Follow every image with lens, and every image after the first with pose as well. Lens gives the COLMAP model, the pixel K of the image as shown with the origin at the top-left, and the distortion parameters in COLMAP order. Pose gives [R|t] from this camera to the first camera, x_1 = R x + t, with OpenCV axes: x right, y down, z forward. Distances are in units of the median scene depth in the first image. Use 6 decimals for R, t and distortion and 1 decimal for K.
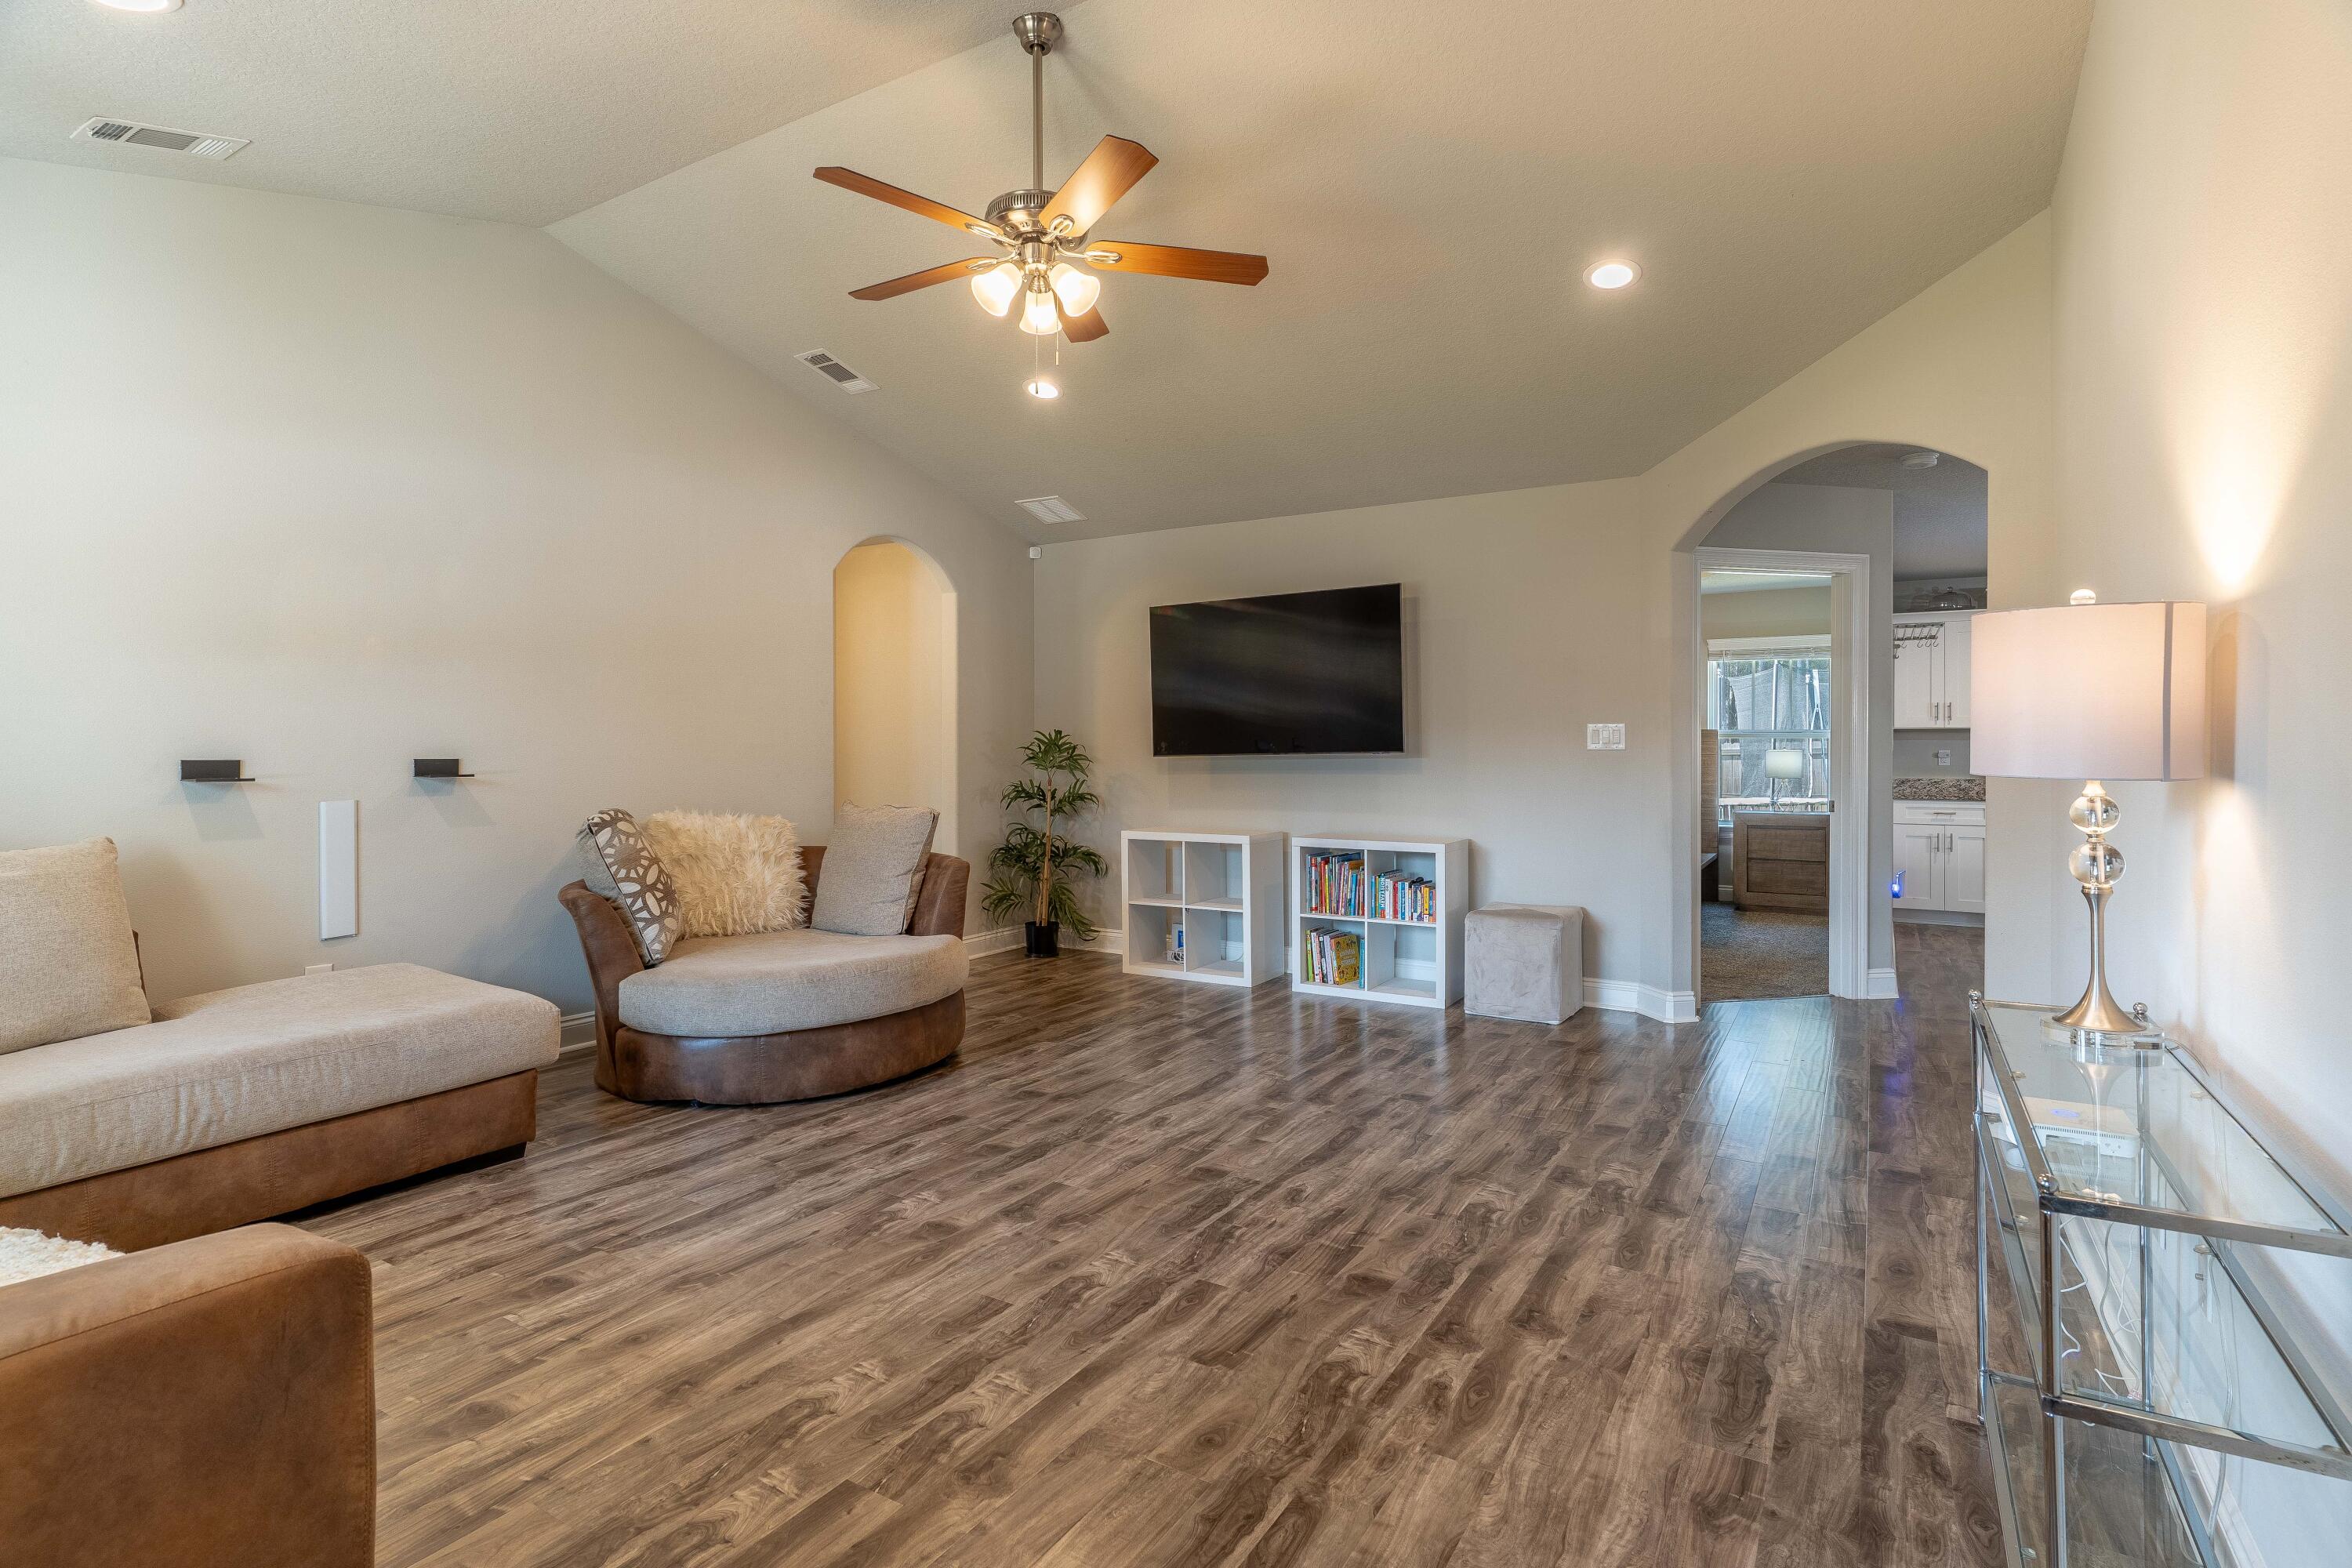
lens RADIAL K [[1182.9, 0, 1186.8], [0, 1182.9, 753.8], [0, 0, 1]] dist [-0.000411, 0.000120]
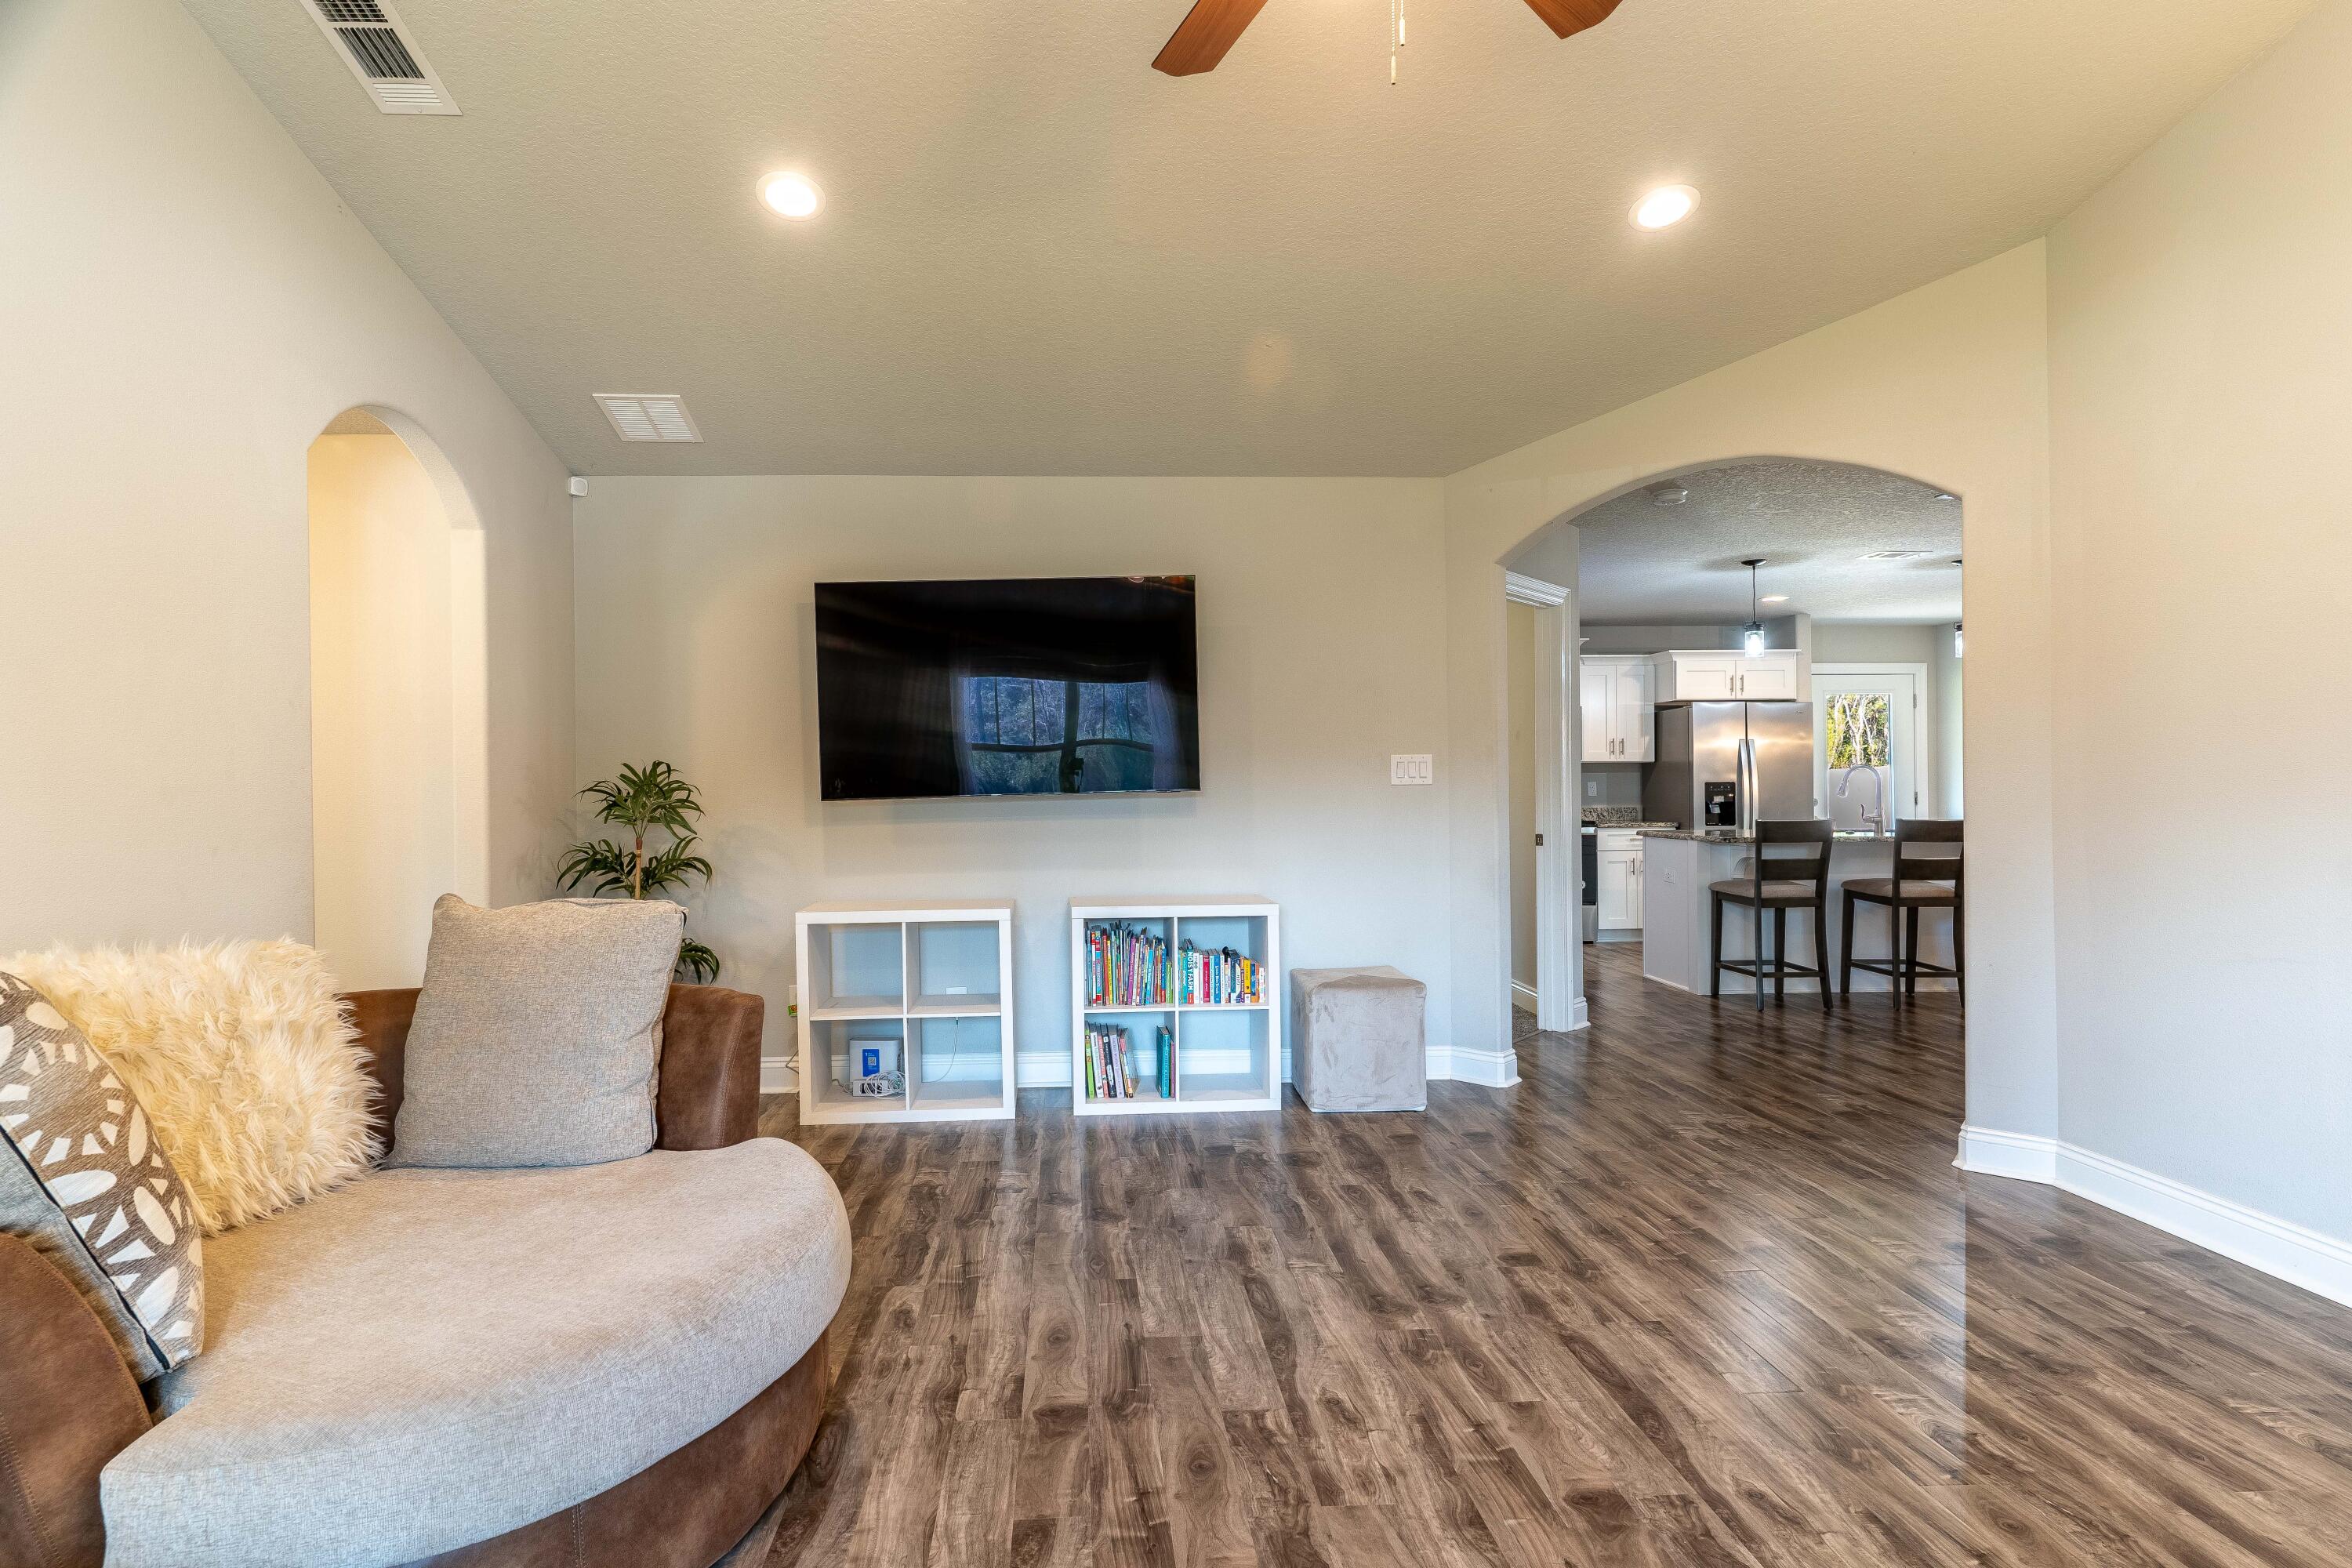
lens RADIAL K [[1172.1, 0, 1138.8], [0, 1172.1, 790.3], [0, 0, 1]] dist [0.002072, 0.000018]
pose [[0.829791, -0.010514, 0.557975, -0.408226], [0.012117, 0.999926, 0.000822, -0.003368], [-0.557942, 0.006079, 0.829858, 0.531763]]
